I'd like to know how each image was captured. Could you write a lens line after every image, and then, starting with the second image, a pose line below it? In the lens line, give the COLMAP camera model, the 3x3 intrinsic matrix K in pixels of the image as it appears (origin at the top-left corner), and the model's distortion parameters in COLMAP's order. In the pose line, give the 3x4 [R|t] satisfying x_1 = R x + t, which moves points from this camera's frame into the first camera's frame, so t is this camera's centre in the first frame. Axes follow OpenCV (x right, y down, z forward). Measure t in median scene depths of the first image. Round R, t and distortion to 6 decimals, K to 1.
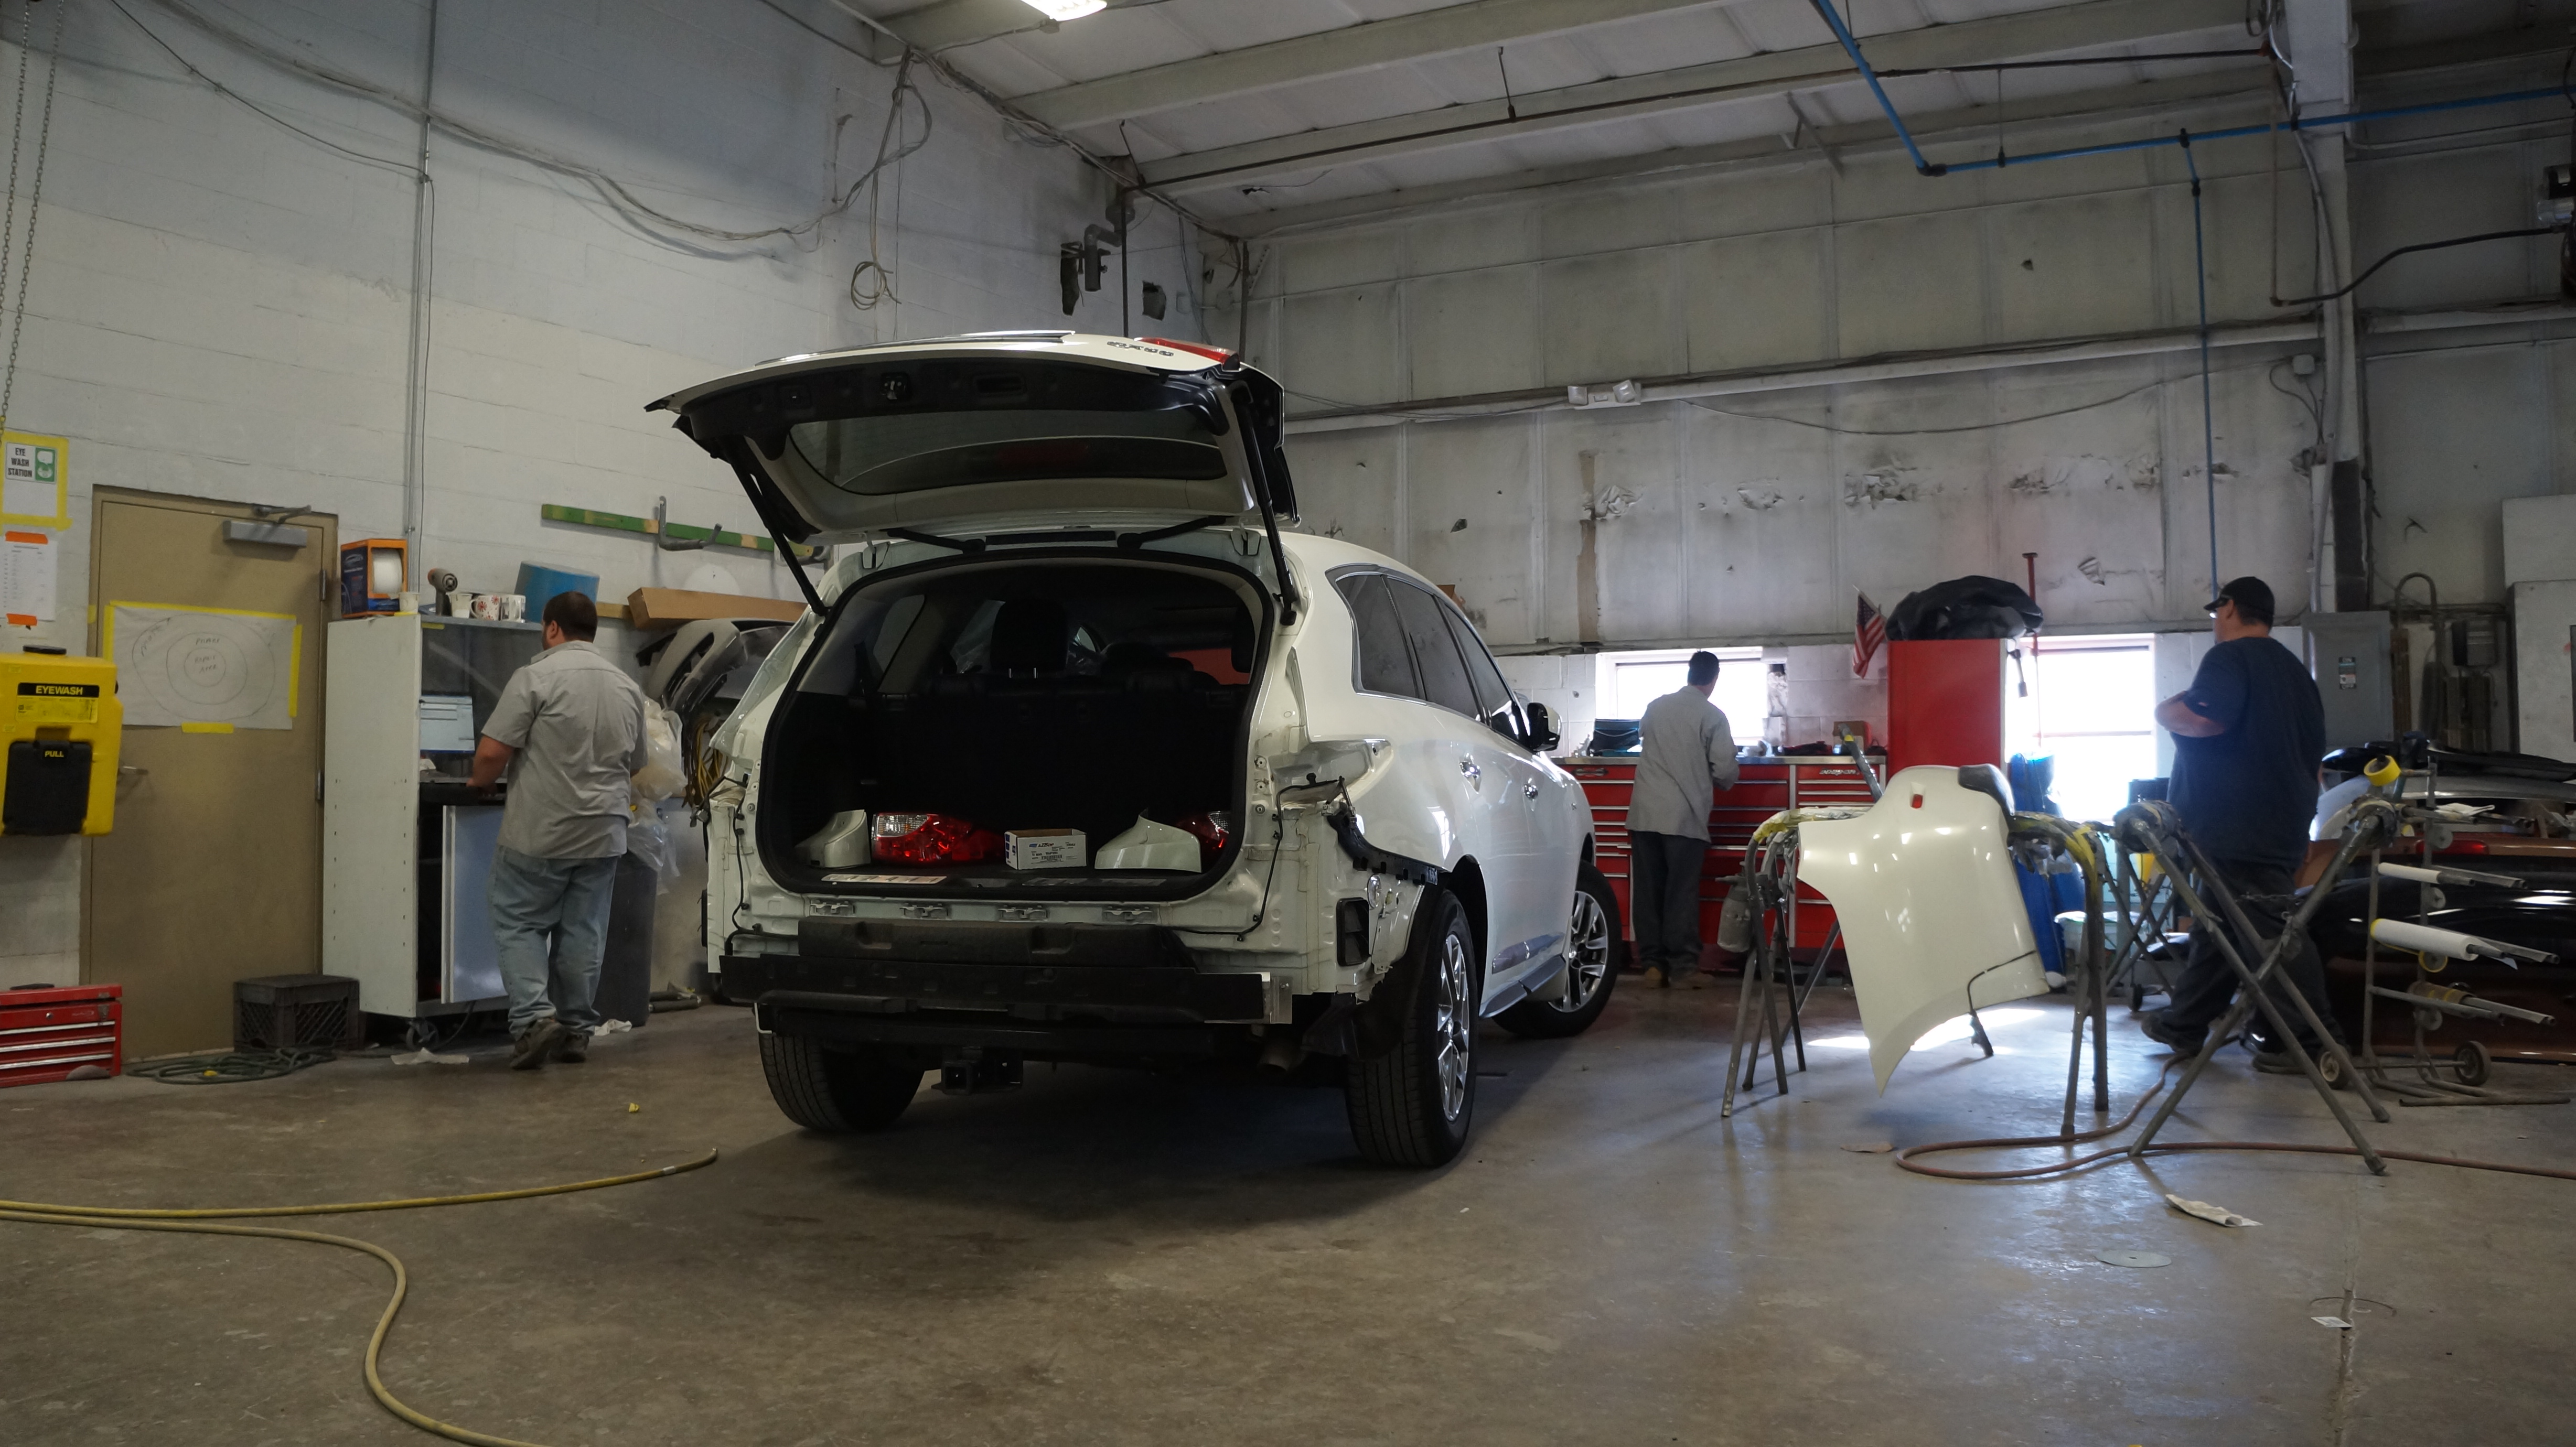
lens RADIAL K [[1987.0, 0, 1284.7], [0, 1987.0, 724.1], [0, 0, 1]] dist [-0.100743, 0.000681]
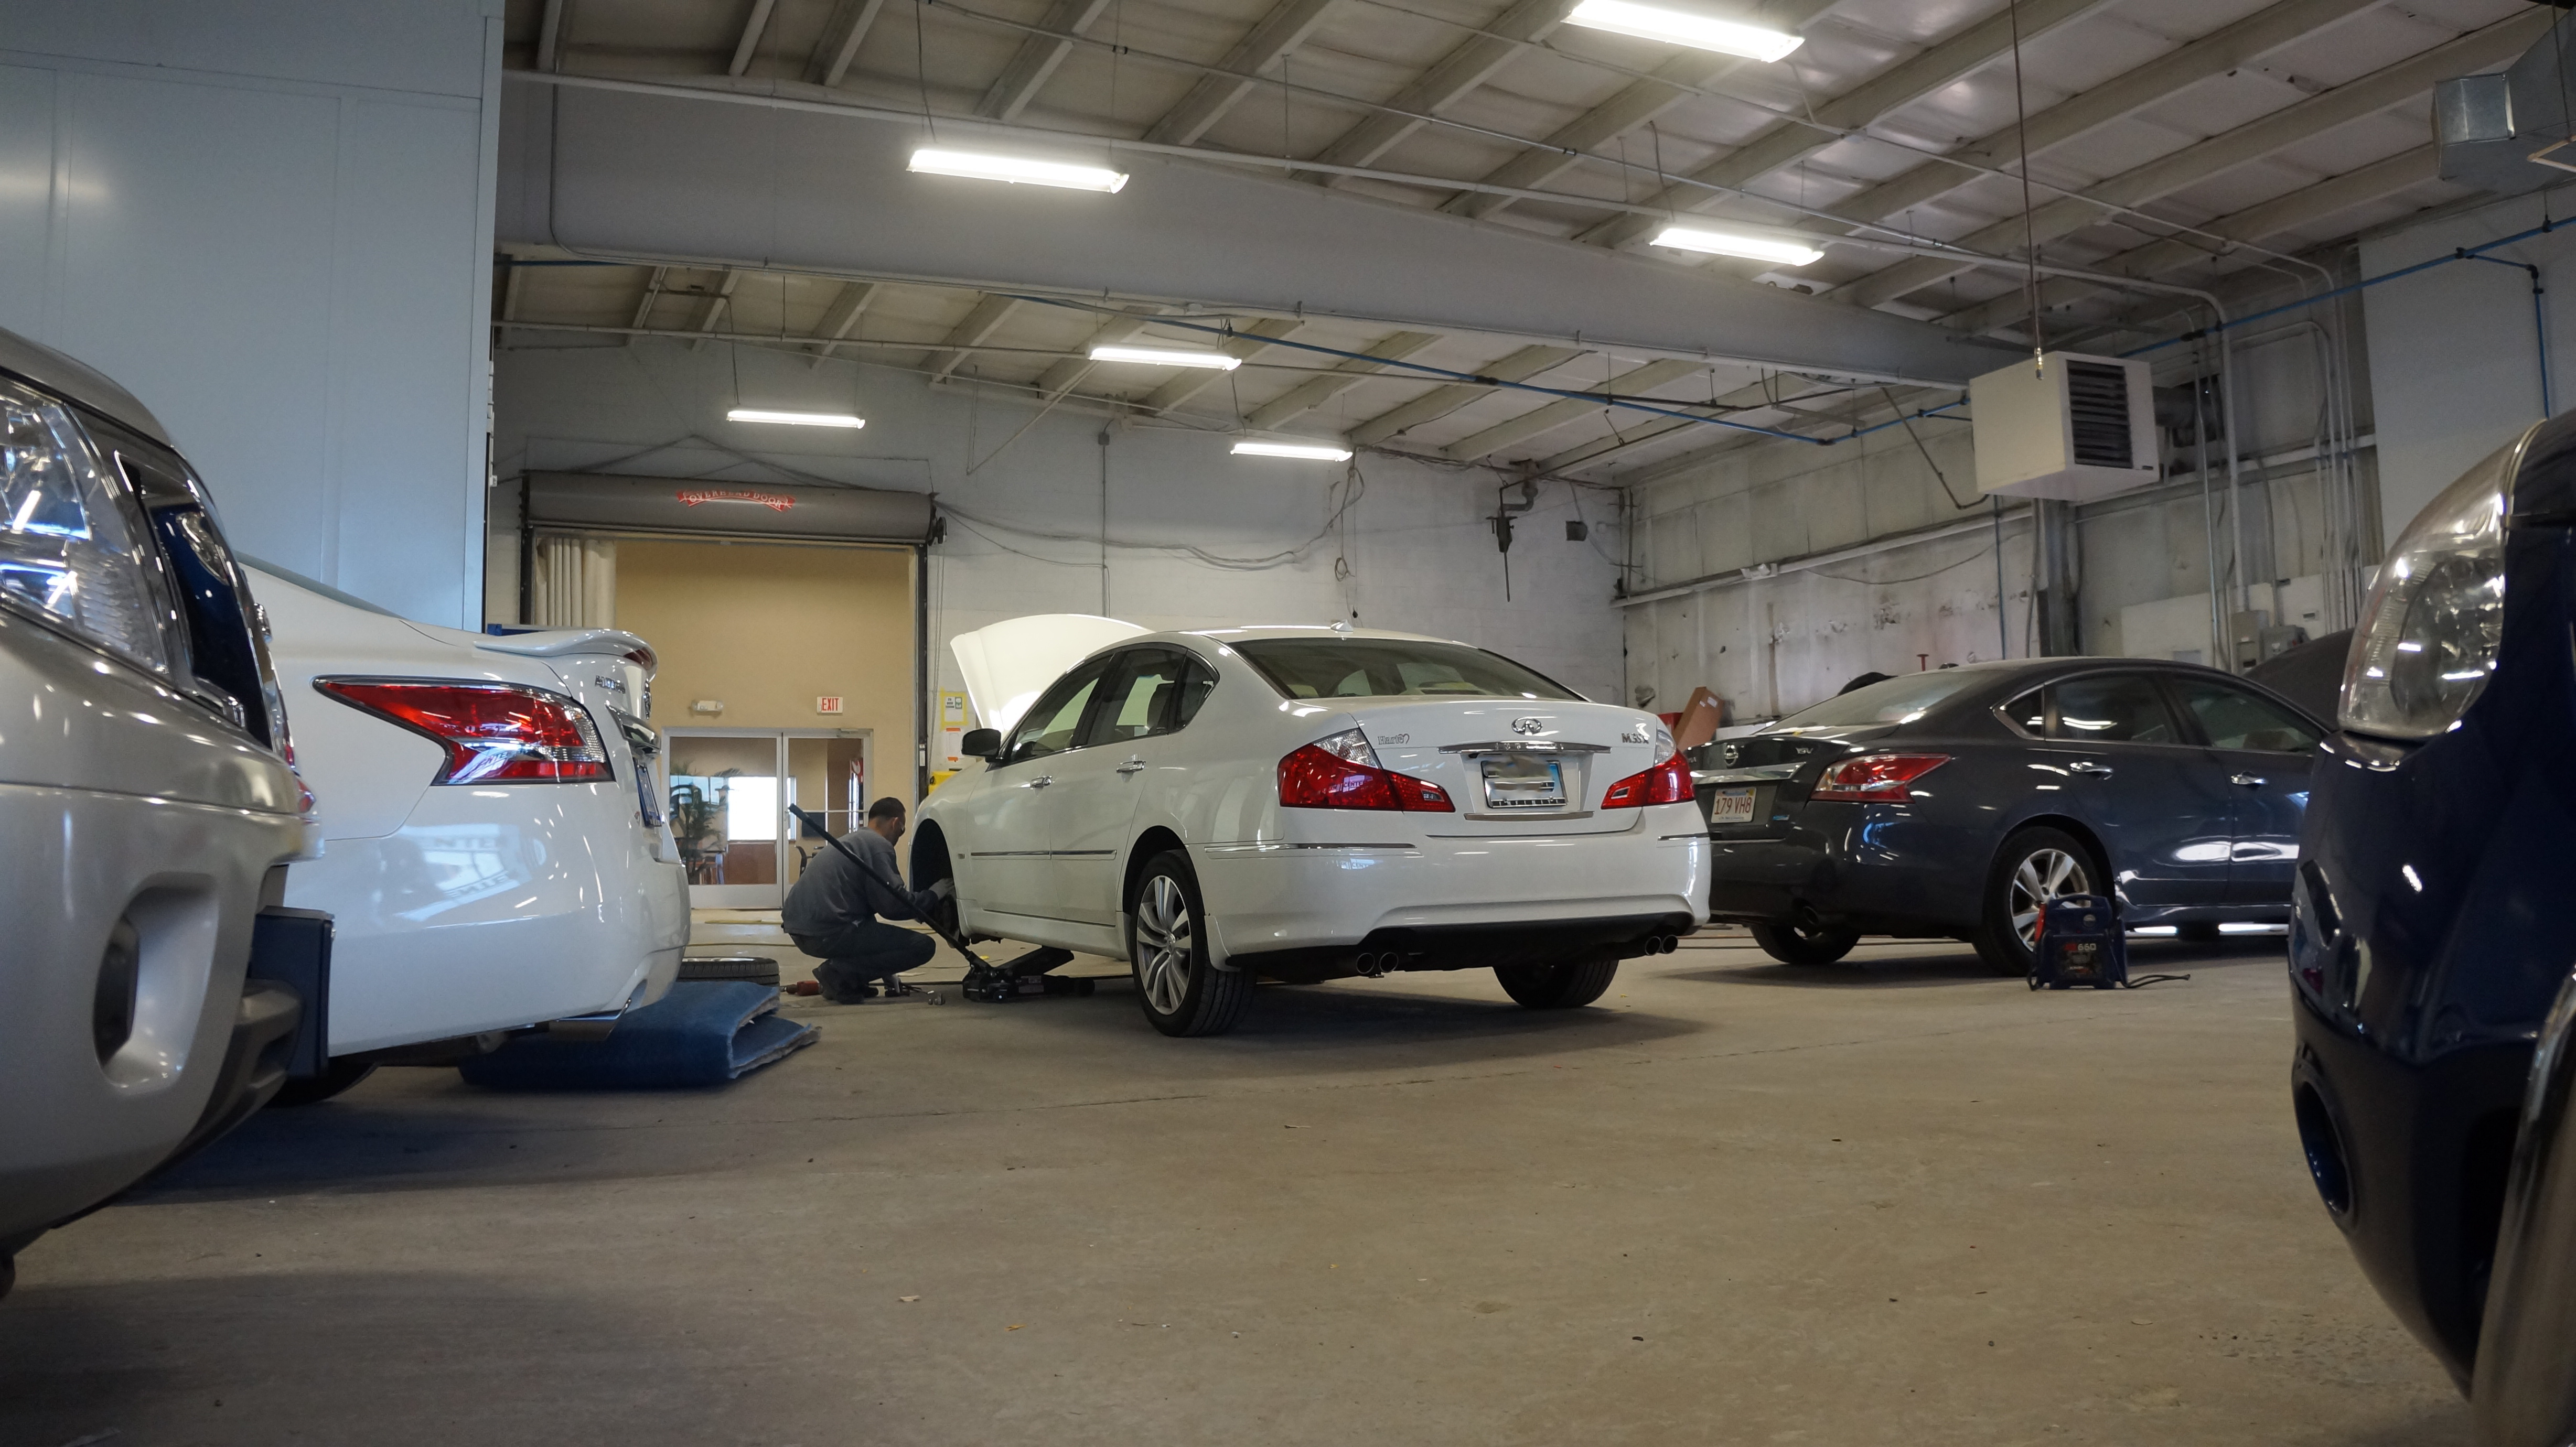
lens RADIAL K [[1987.0, 0, 1290.1], [0, 1987.0, 717.2], [0, 0, 1]] dist [-0.100743, 0.000681]
pose [[0.796862, -0.054217, -0.601723, 0.848838], [0.033051, 0.998386, -0.046187, 0.023303], [0.603256, 0.016917, 0.797368, -0.589705]]
